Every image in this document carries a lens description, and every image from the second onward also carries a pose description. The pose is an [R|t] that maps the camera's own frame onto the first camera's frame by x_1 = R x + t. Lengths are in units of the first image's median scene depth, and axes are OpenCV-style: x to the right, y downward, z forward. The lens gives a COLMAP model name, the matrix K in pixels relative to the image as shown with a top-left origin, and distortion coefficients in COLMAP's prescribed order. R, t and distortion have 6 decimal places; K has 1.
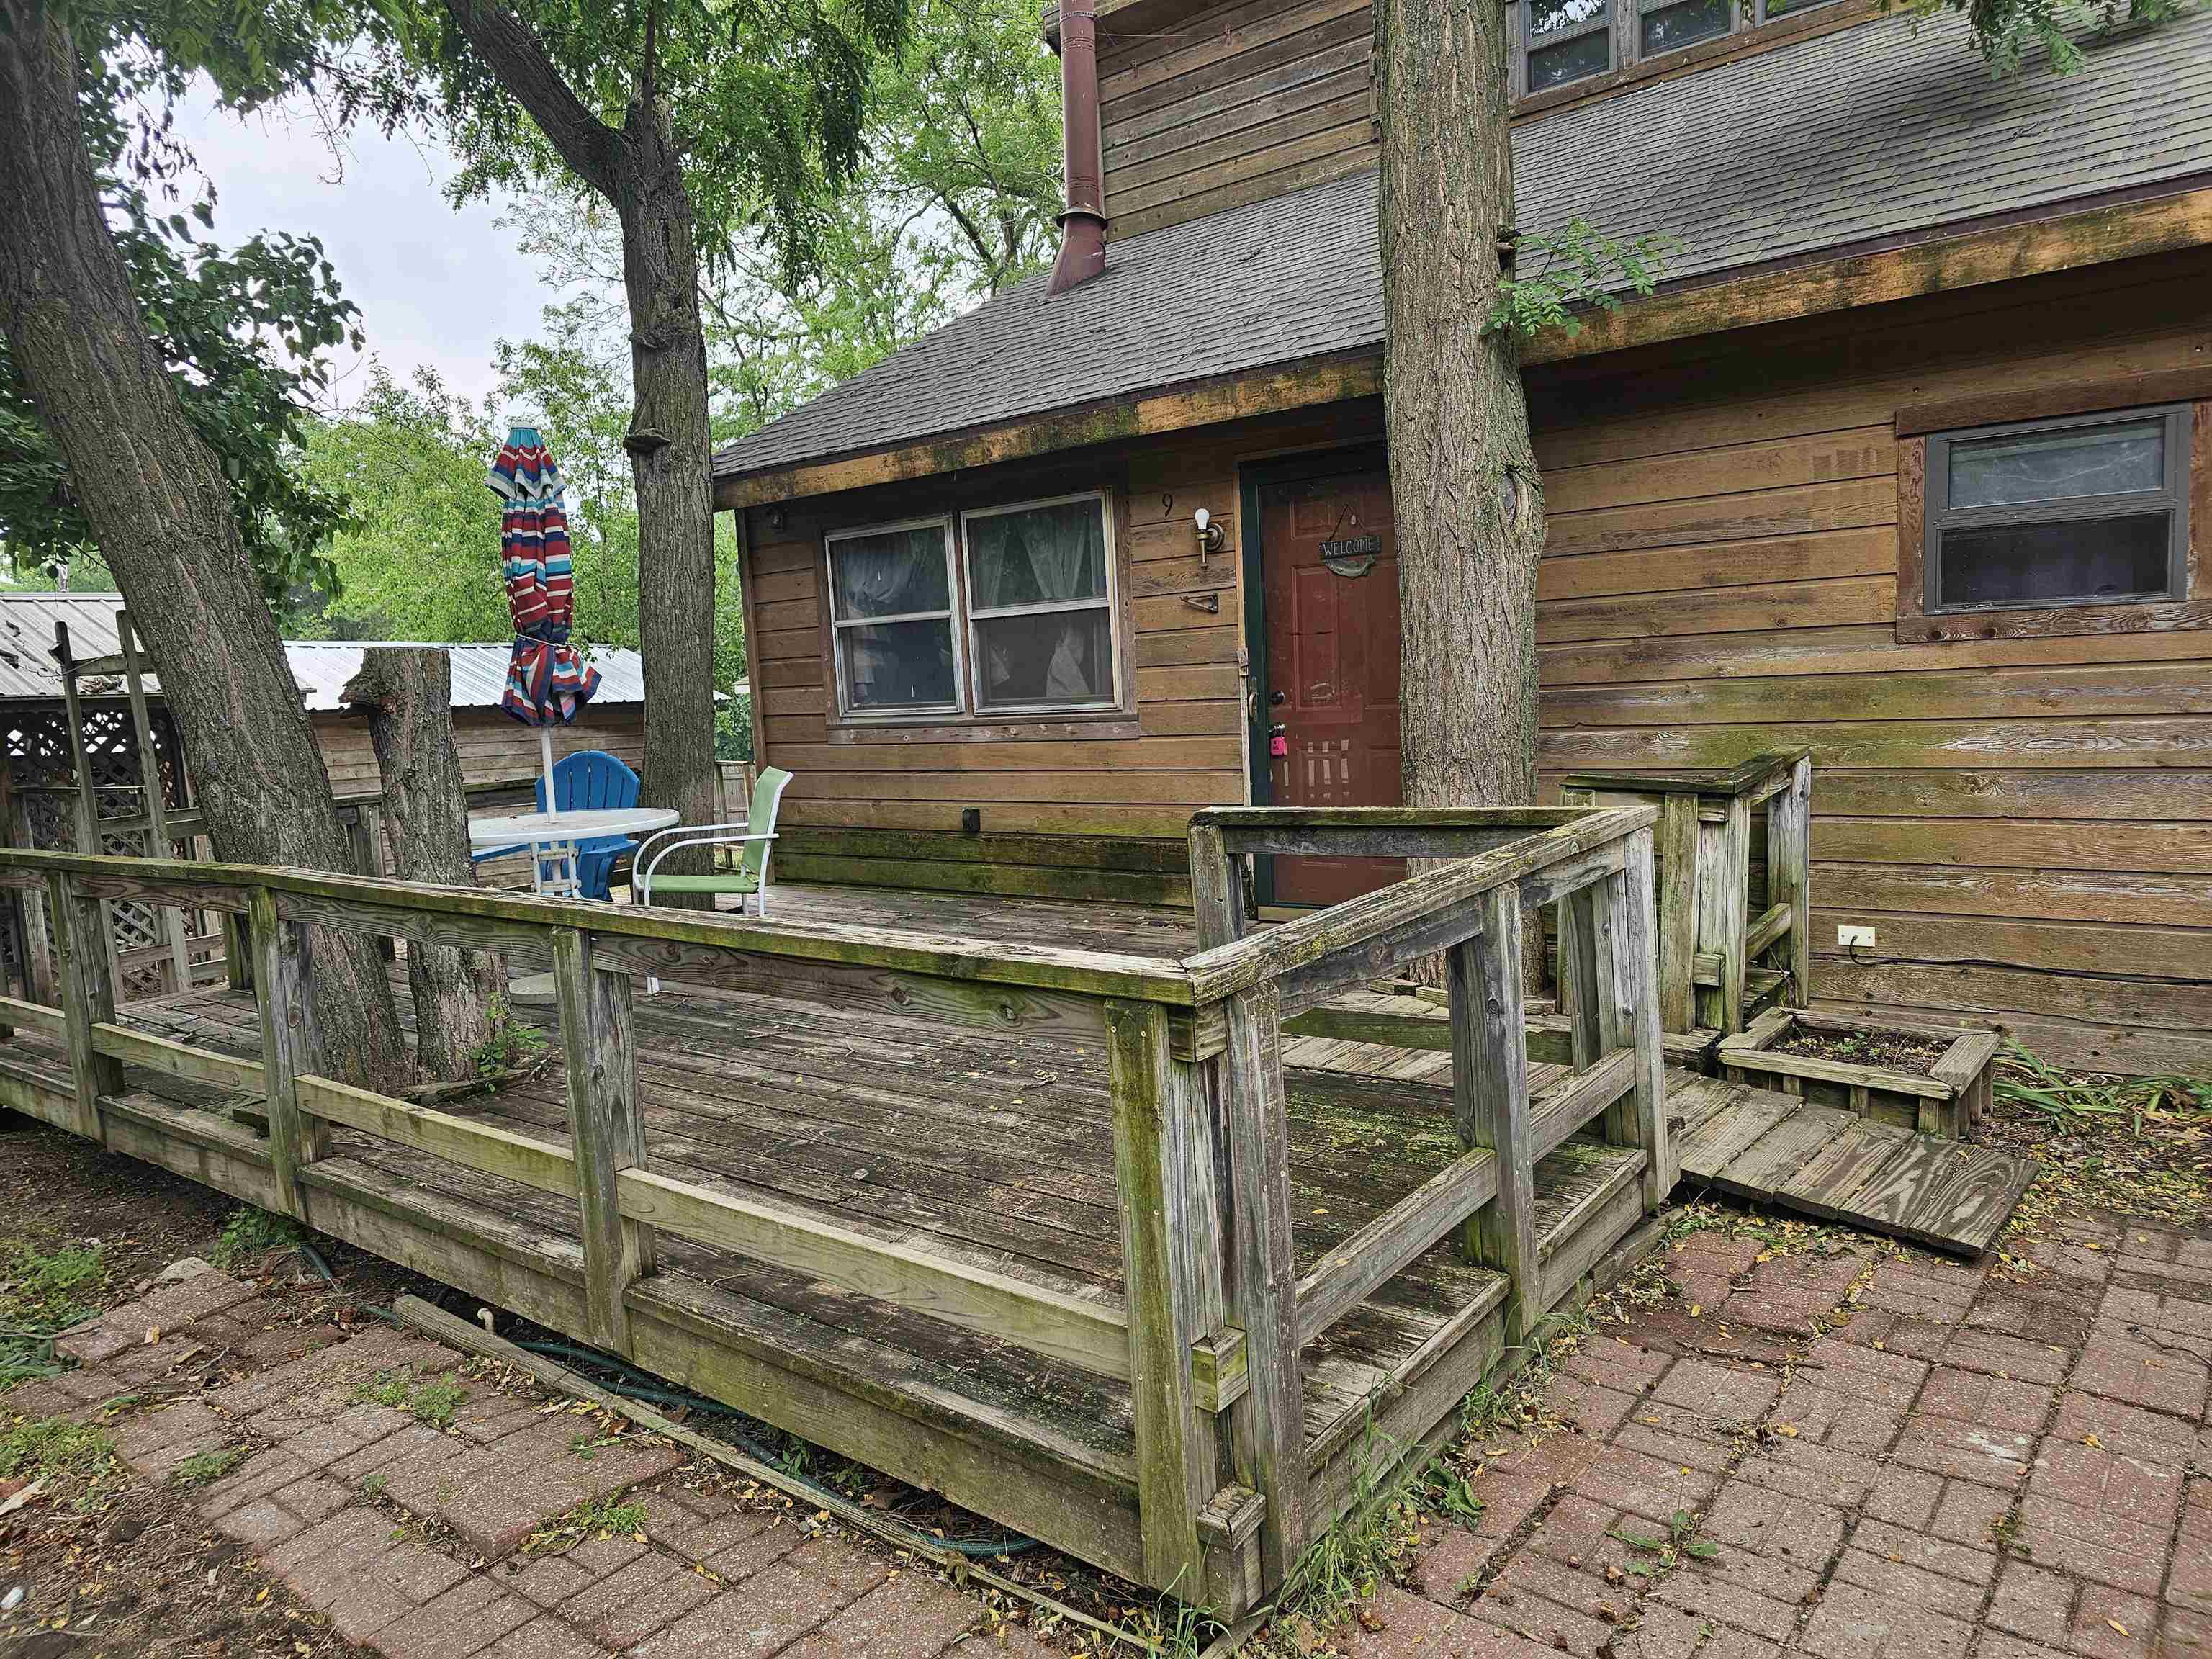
lens RADIAL K [[1431.0, 0, 1106.0], [0, 1431.0, 829.5], [0, 0, 1]] dist [0.077026, -0.064804]
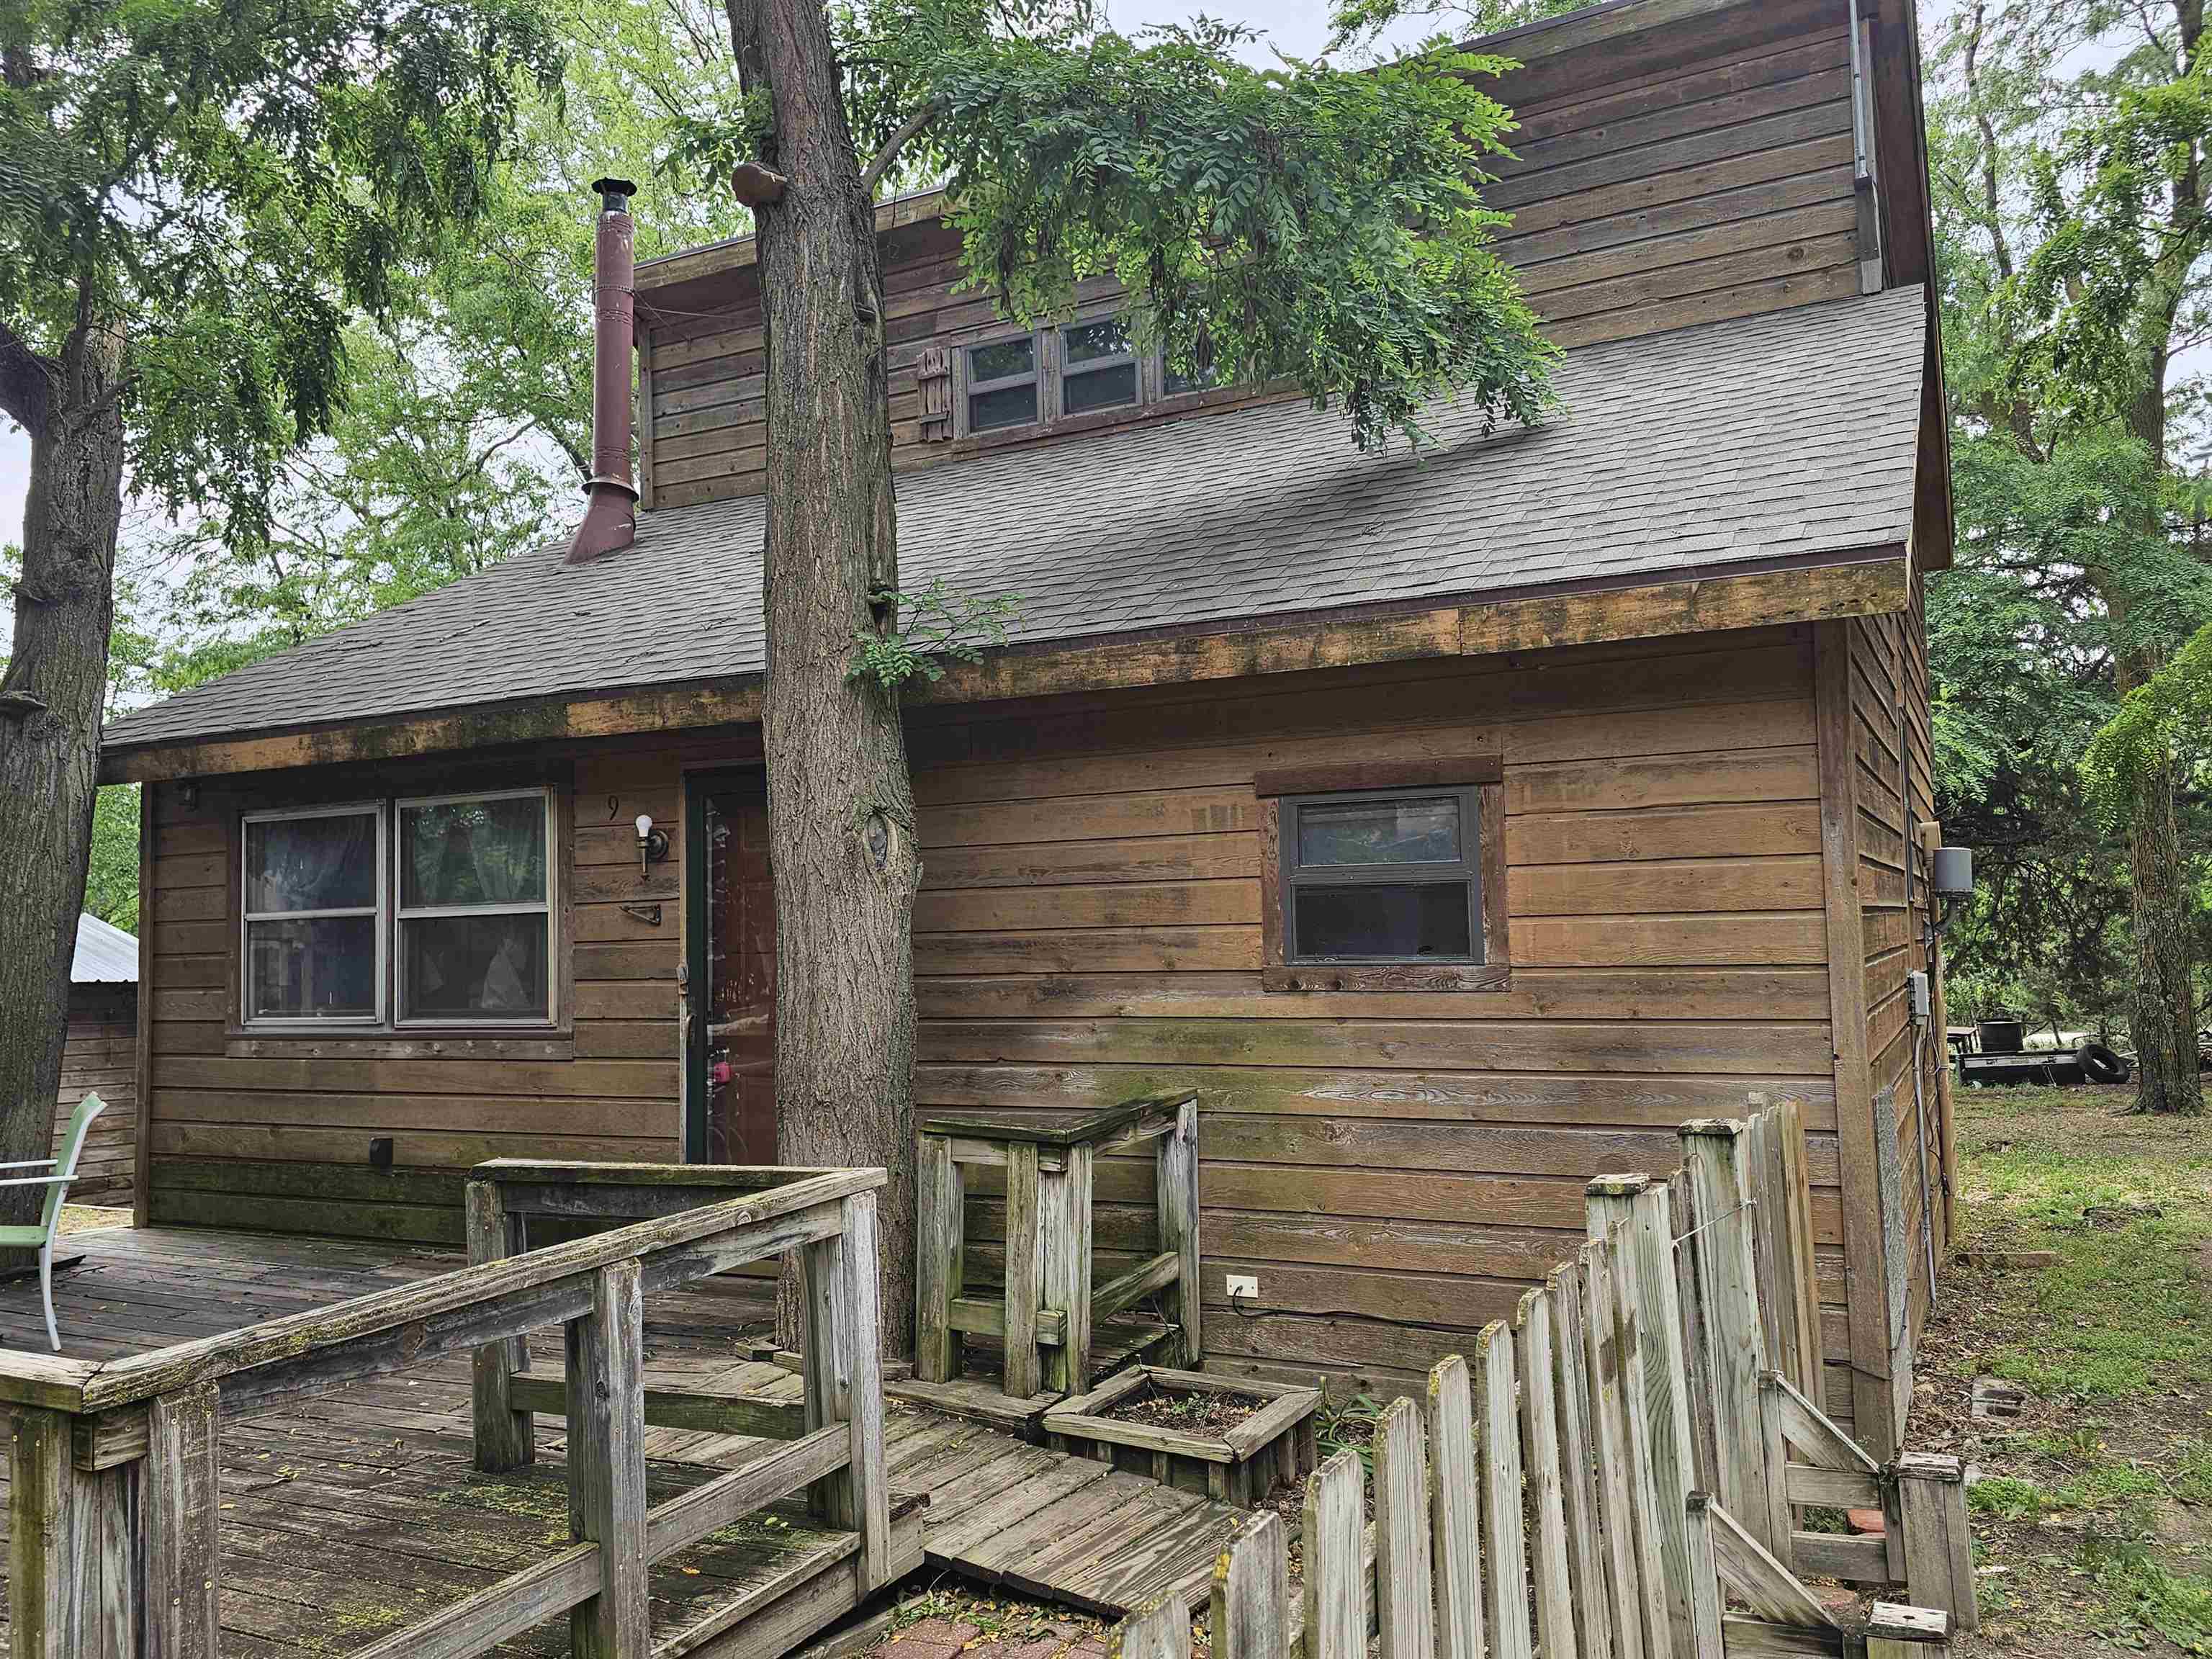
lens RADIAL K [[1673.9, 0, 1106.0], [0, 1673.9, 829.5], [0, 0, 1]] dist [0.090005, -0.081381]
pose [[0.982697, 0.040884, 0.180654, 0.216119], [-0.008329, 0.984102, -0.177407, -0.029344], [-0.185035, 0.172832, 0.967415, -0.148798]]
